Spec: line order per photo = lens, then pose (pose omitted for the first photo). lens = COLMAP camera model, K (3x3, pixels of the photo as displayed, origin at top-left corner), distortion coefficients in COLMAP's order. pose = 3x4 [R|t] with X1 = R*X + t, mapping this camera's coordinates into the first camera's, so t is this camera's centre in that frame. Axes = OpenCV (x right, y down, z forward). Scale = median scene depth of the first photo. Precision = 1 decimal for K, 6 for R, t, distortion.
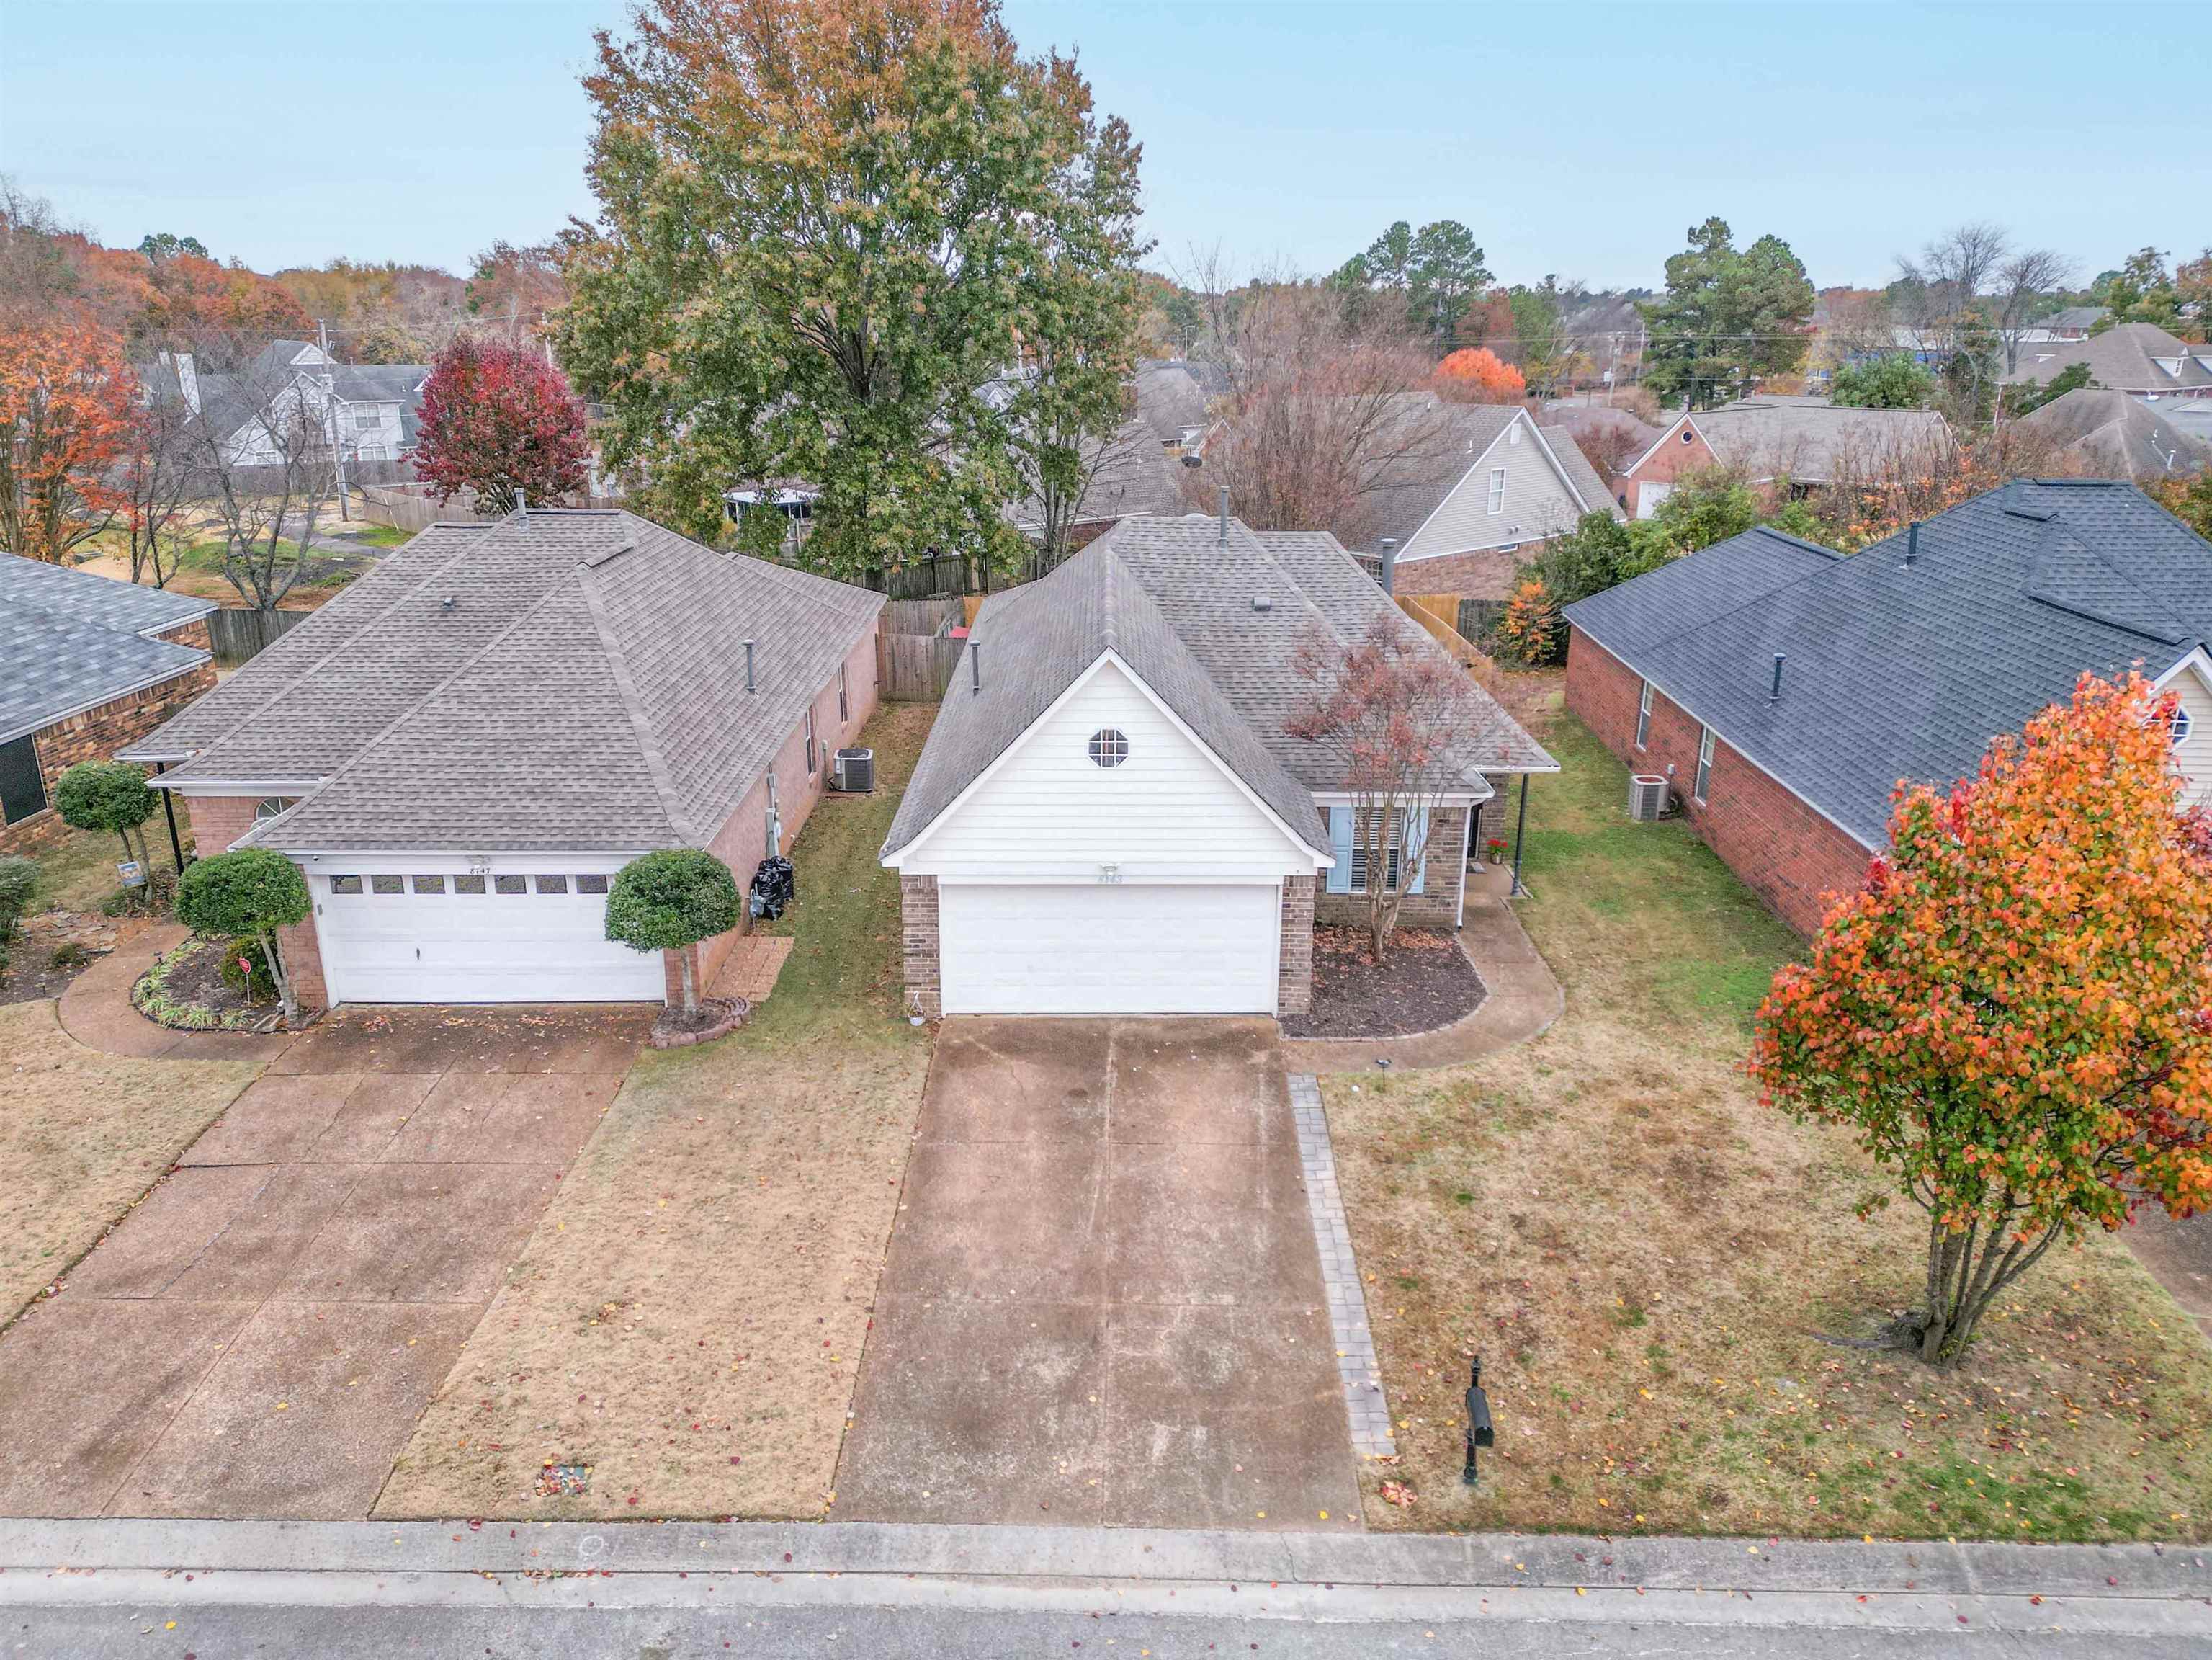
lens RADIAL K [[1553.6, 0, 1110.4], [0, 1553.6, 823.1], [0, 0, 1]] dist [0.082801, -0.069840]
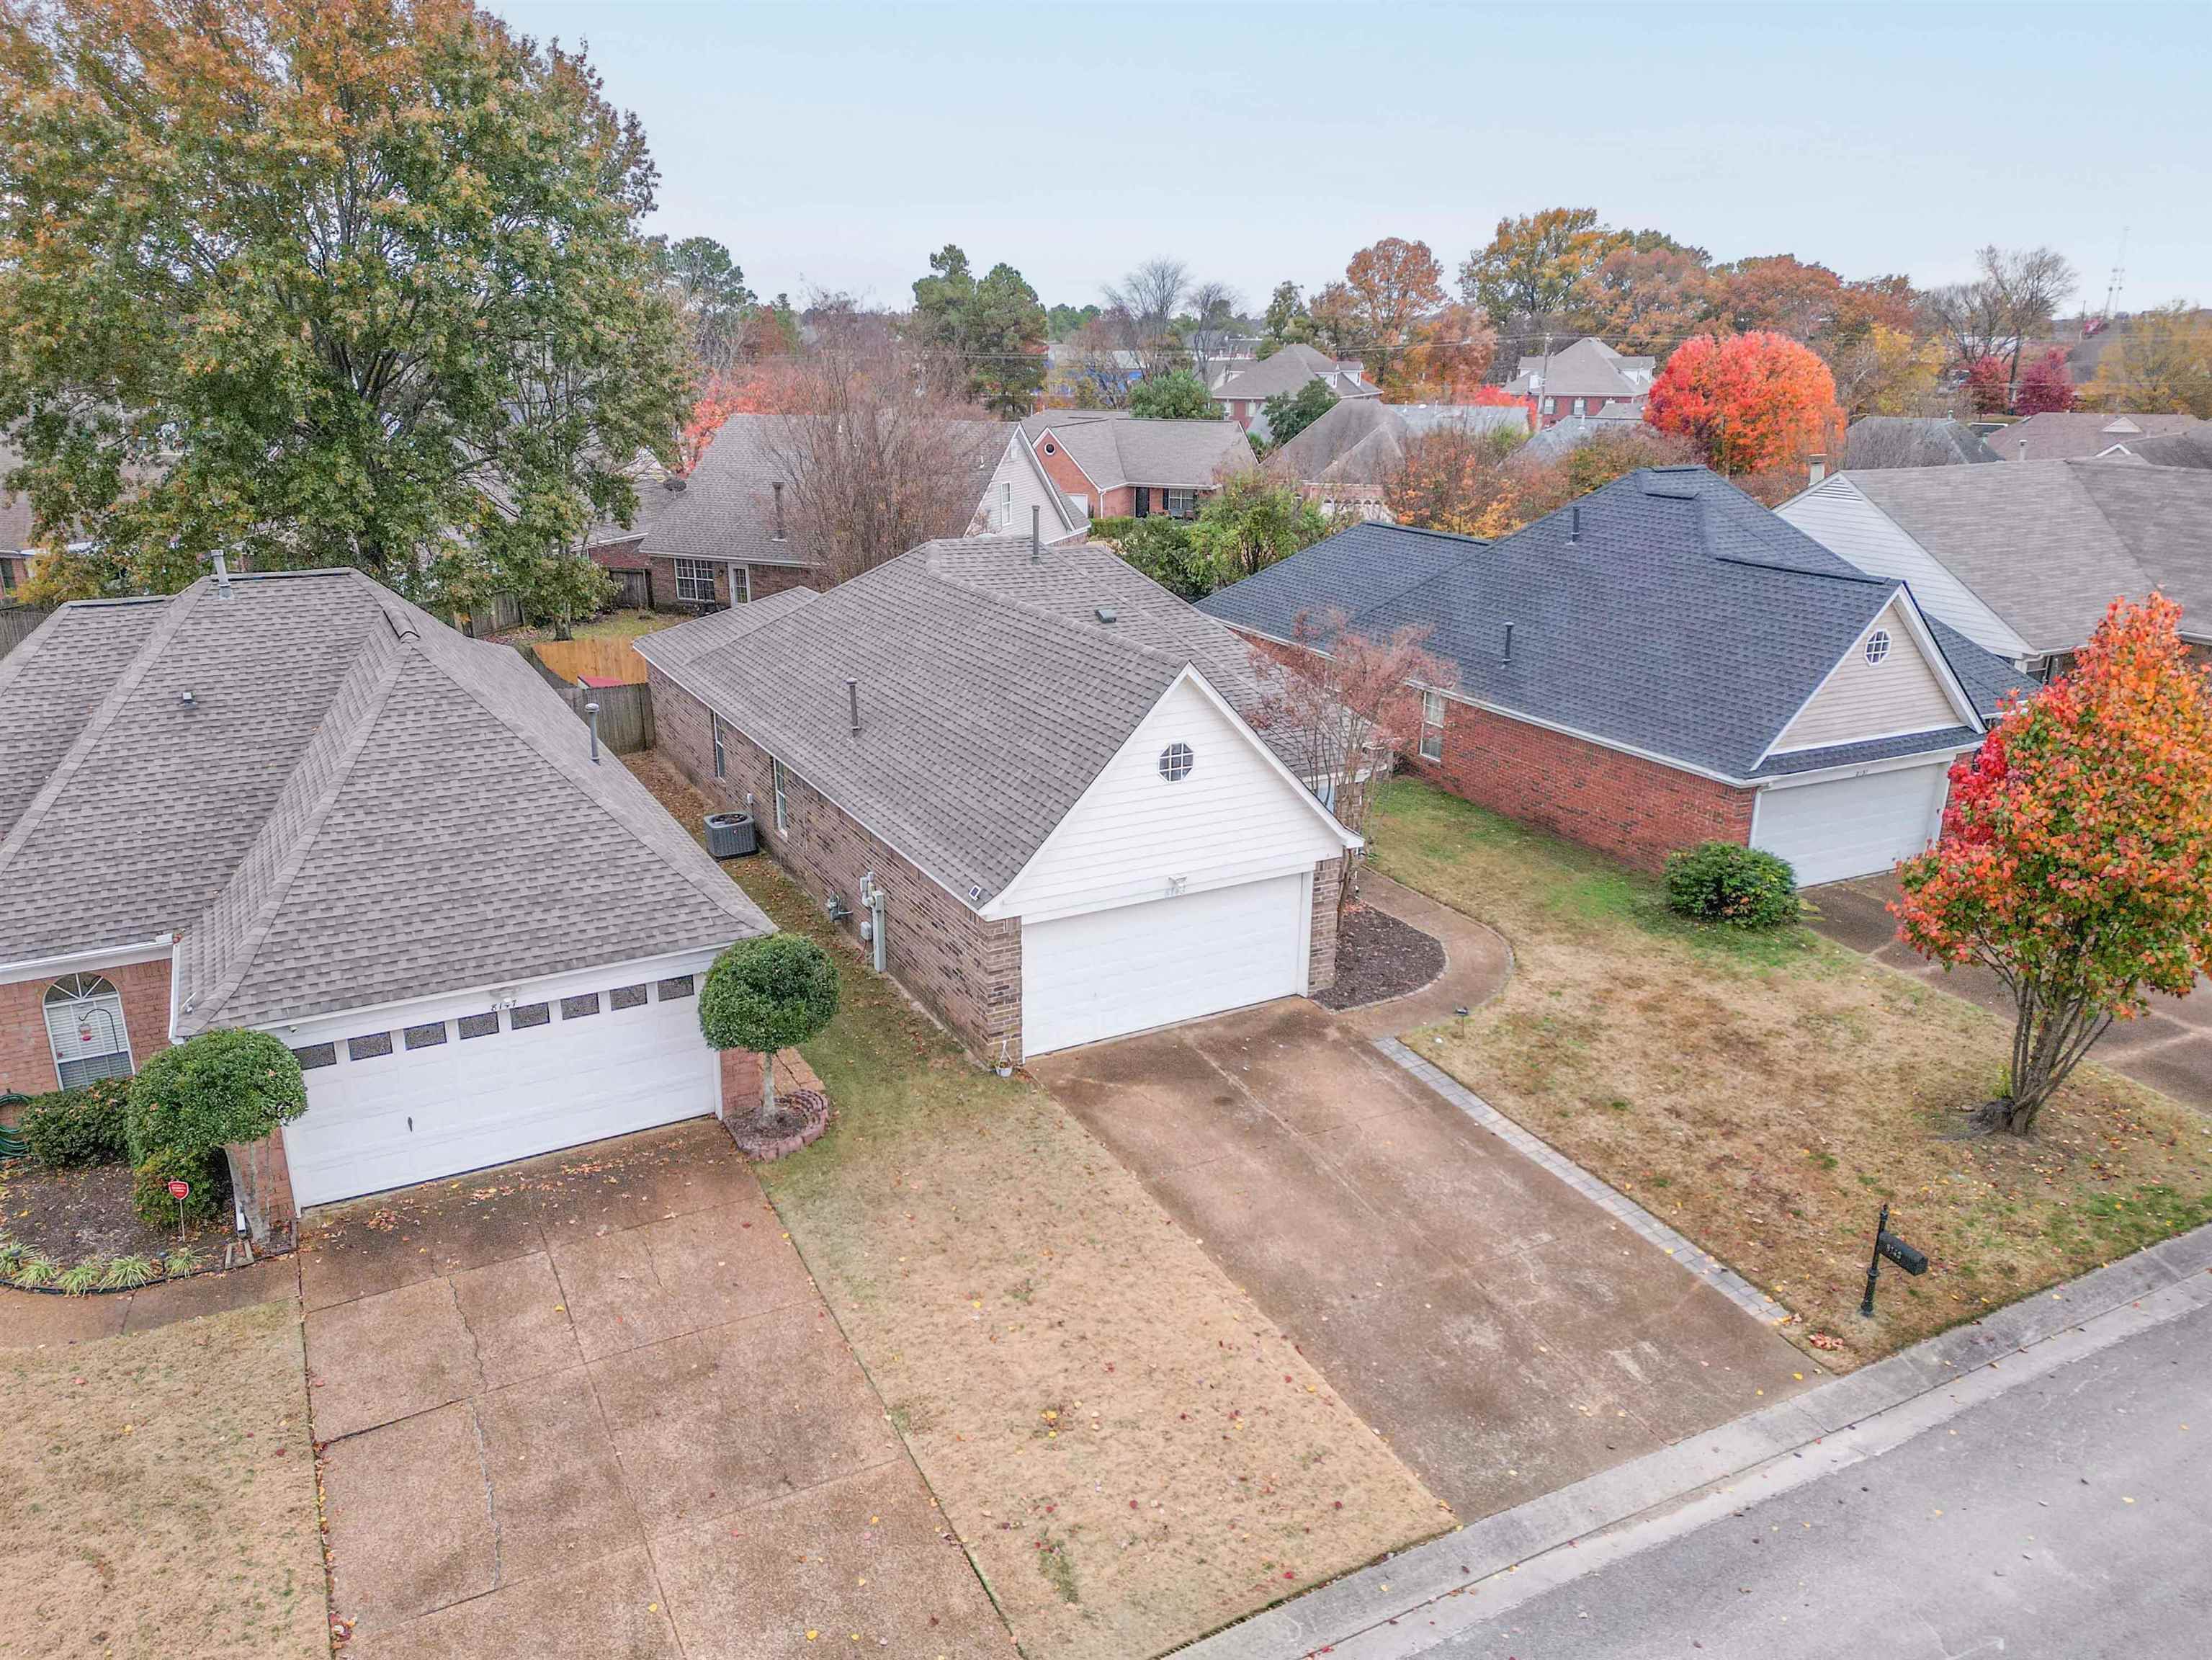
lens RADIAL K [[1553.6, 0, 1104.1], [0, 1553.6, 834.6], [0, 0, 1]] dist [0.082801, -0.069840]
pose [[0.881856, -0.145383, 0.448546, -0.503840], [0.146824, 0.988652, 0.031781, -0.040503], [-0.448076, 0.037831, 0.893195, 0.118646]]
